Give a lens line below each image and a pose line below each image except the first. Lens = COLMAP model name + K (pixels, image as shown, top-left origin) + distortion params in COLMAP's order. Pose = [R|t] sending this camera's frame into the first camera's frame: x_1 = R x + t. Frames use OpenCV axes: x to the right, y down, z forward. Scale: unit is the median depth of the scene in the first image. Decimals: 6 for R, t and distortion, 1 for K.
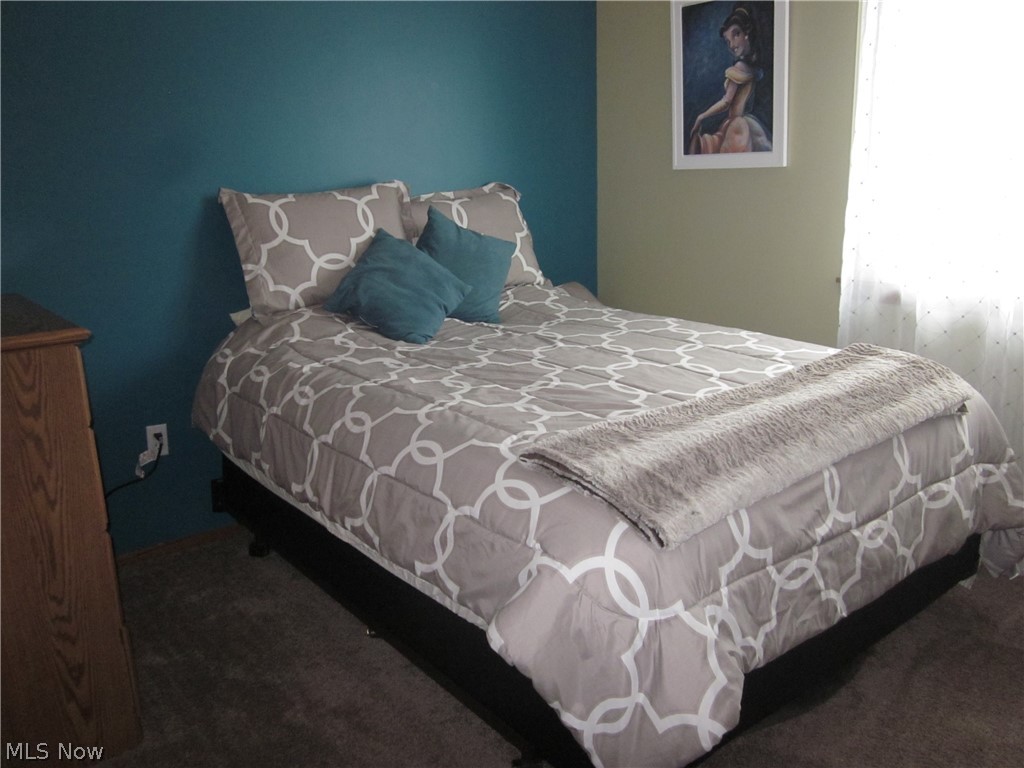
lens RADIAL K [[839.9, 0, 511.3], [0, 839.9, 381.5], [0, 0, 1]] dist [-0.045754, 0.001294]
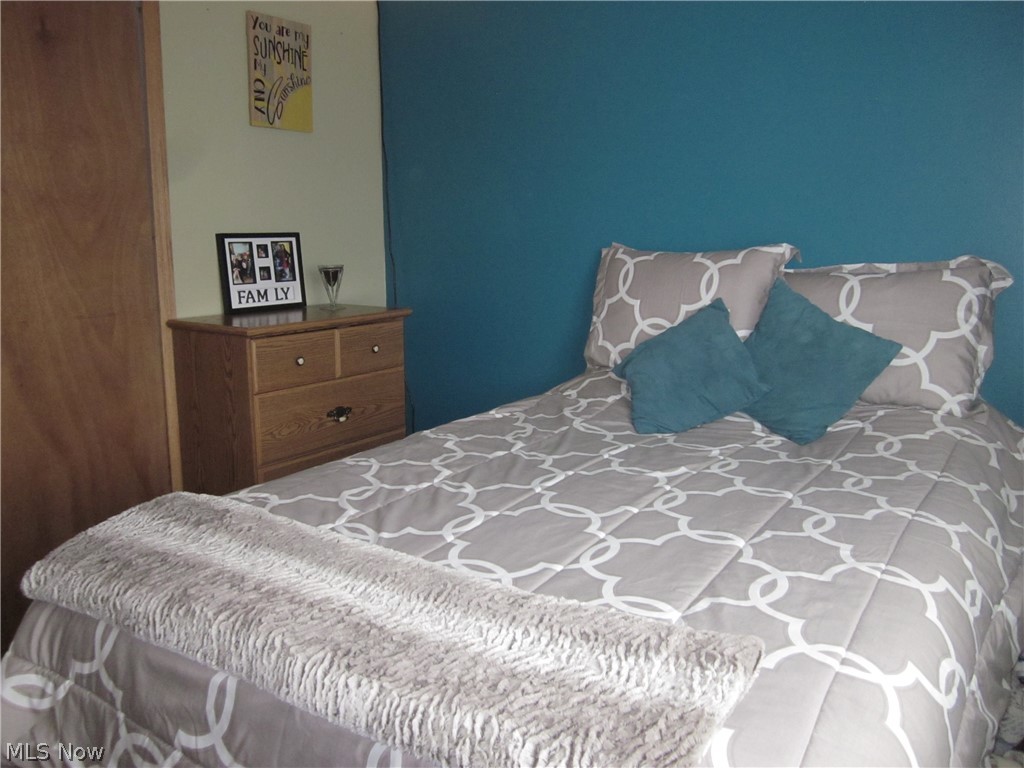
lens RADIAL K [[839.9, 0, 510.5], [0, 839.9, 384.4], [0, 0, 1]] dist [-0.045754, 0.001294]
pose [[0.303122, 0.201729, -0.931355, 0.621833], [-0.245806, 0.960816, 0.128109, -0.163170], [0.920704, 0.190100, 0.340831, 0.555788]]
